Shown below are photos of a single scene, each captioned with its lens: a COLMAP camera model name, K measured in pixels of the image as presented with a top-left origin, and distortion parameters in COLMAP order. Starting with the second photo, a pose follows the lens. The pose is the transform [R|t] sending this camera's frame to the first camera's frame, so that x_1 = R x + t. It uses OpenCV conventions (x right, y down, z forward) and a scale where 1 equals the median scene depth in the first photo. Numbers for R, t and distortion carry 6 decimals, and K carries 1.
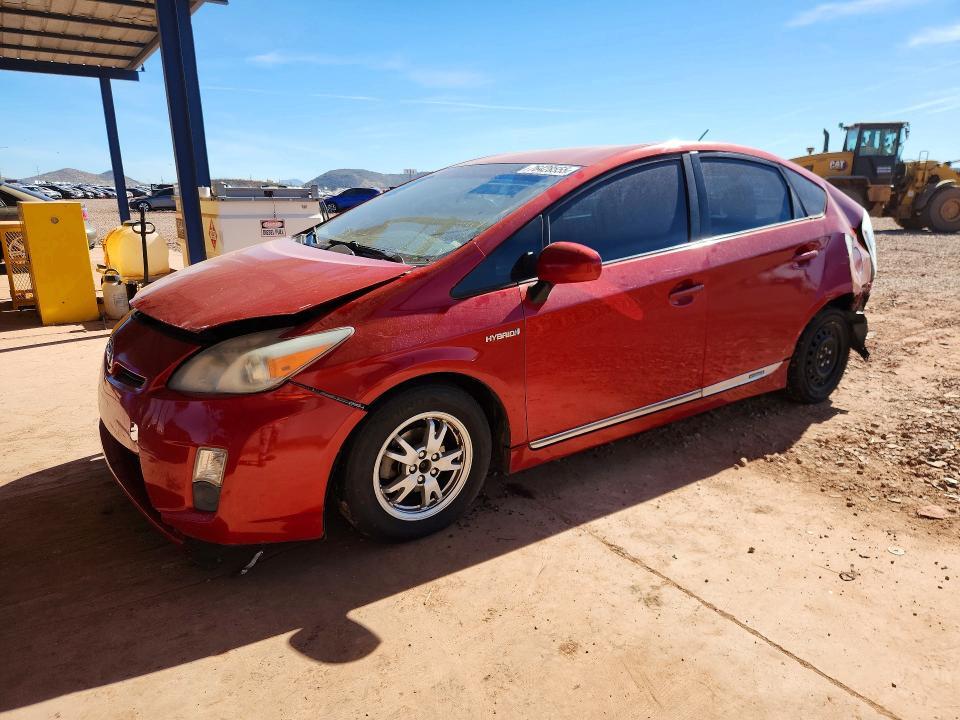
lens RADIAL K [[650.7, 0, 480.0], [0, 650.7, 360.0], [0, 0, 1]] dist [0.005100, -0.001323]
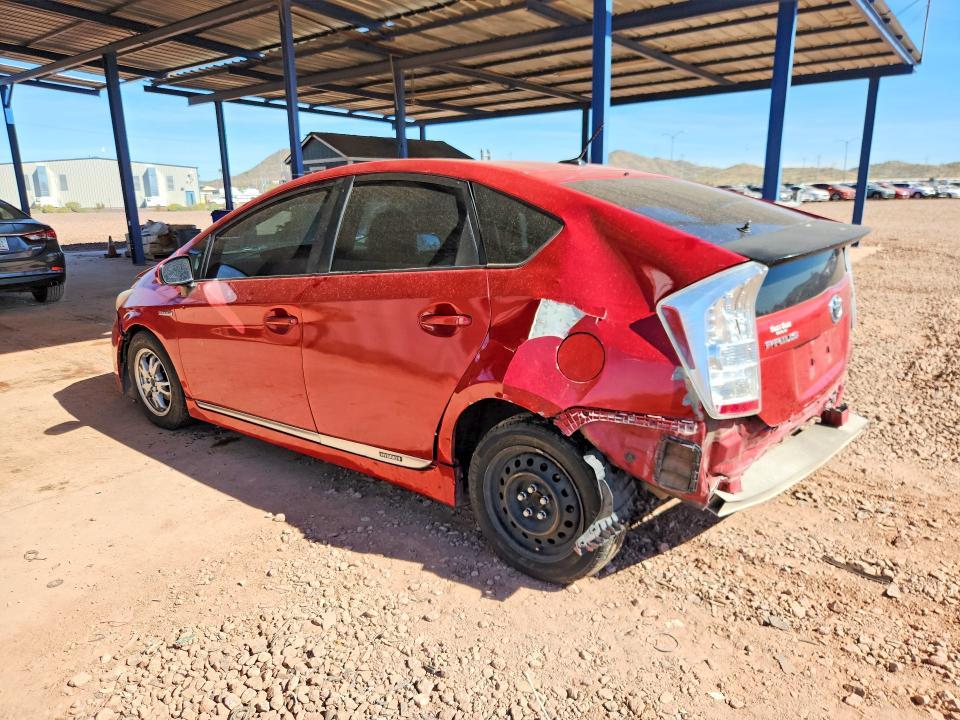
lens RADIAL K [[650.7, 0, 480.0], [0, 650.7, 360.0], [0, 0, 1]] dist [0.005100, -0.001323]
pose [[0.301705, 0.233368, -0.924399, 1.319708], [-0.228609, 0.959002, 0.167490, -0.277997], [0.925587, 0.160794, 0.342686, 0.947116]]
